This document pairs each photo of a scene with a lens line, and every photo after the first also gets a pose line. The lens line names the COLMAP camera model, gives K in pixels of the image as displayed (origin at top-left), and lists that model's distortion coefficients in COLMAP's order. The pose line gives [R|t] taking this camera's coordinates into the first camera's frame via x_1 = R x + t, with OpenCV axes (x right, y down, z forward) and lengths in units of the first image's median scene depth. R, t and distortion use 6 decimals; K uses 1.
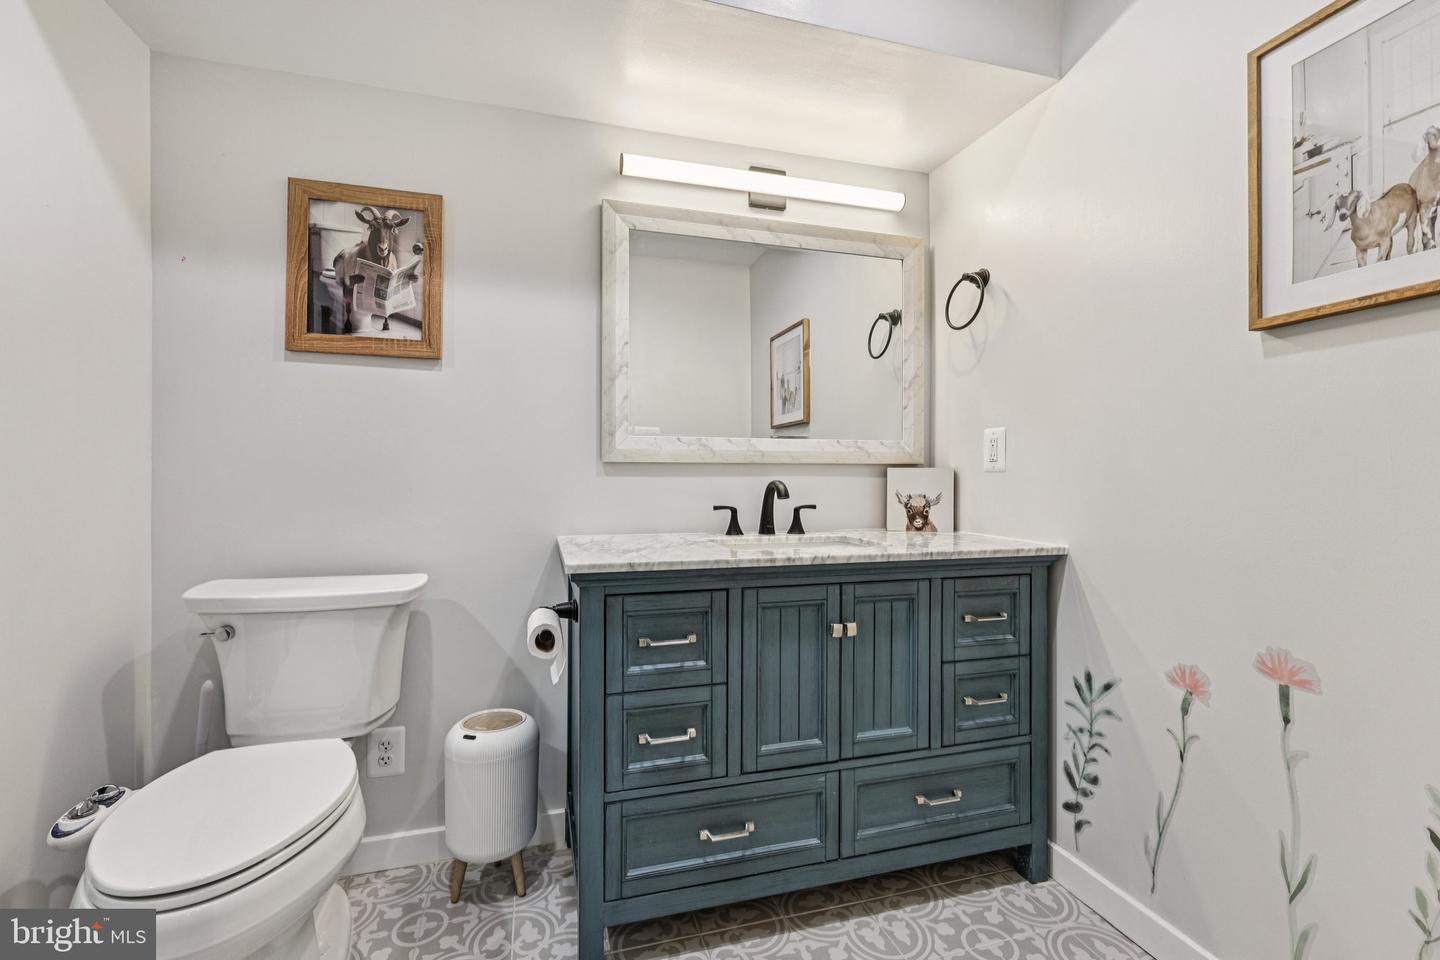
lens RADIAL K [[623.2, 0, 719.5], [0, 623.2, 476.1], [0, 0, 1]] dist [-0.000264, 0.000742]
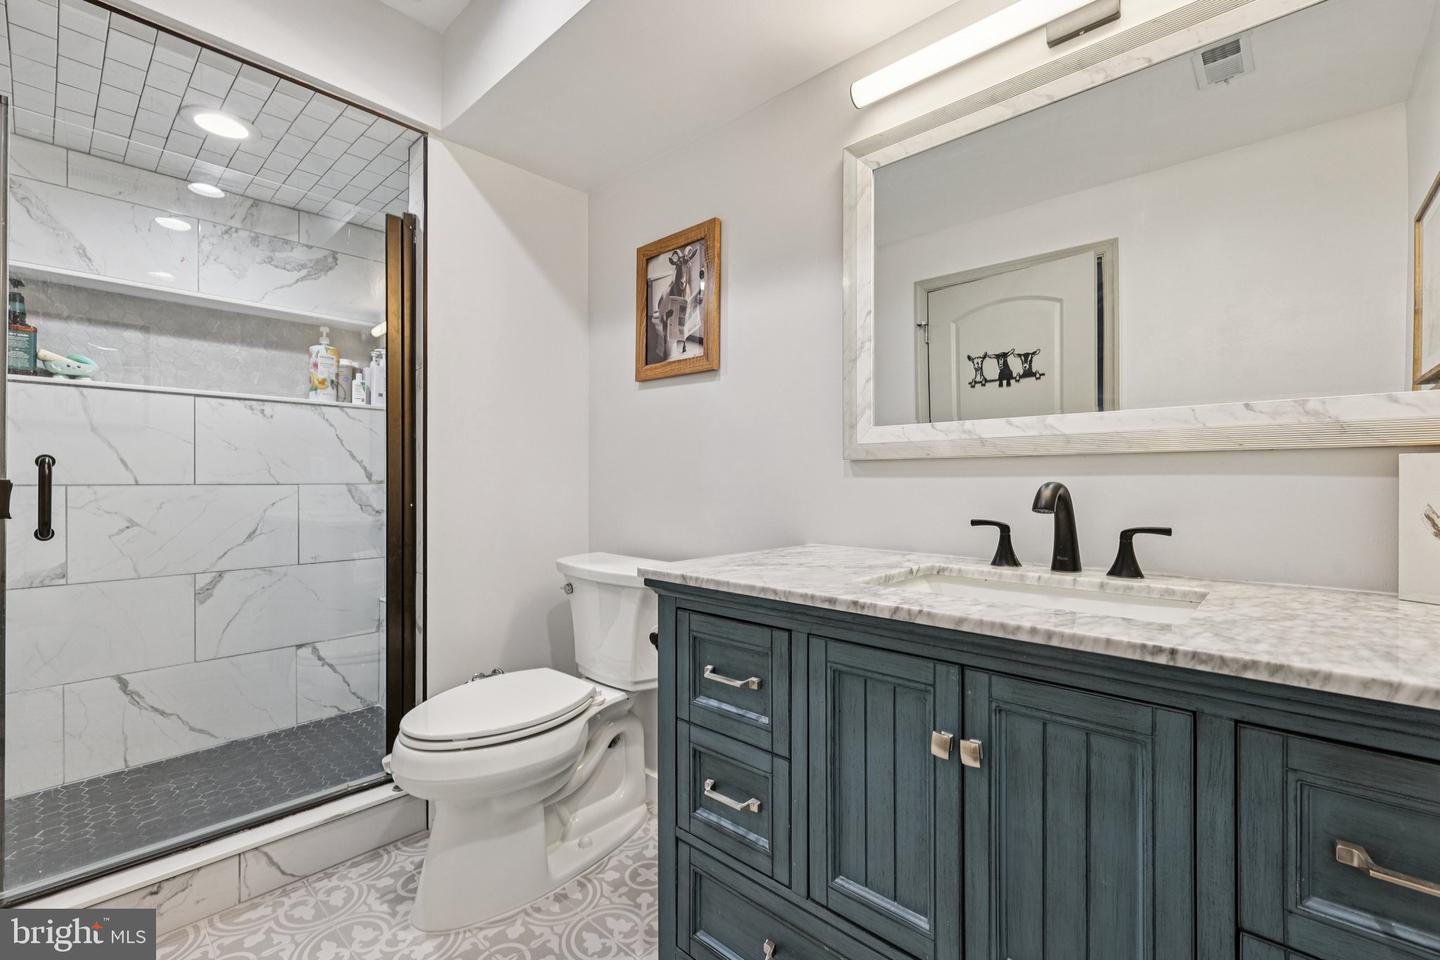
lens RADIAL K [[623.2, 0, 716.6], [0, 623.2, 480.3], [0, 0, 1]] dist [-0.000264, 0.000742]
pose [[0.513300, -0.002253, -0.858206, 0.503165], [0.000649, 0.999997, -0.002237, 0.007008], [0.858209, 0.000591, 0.513300, 0.470957]]
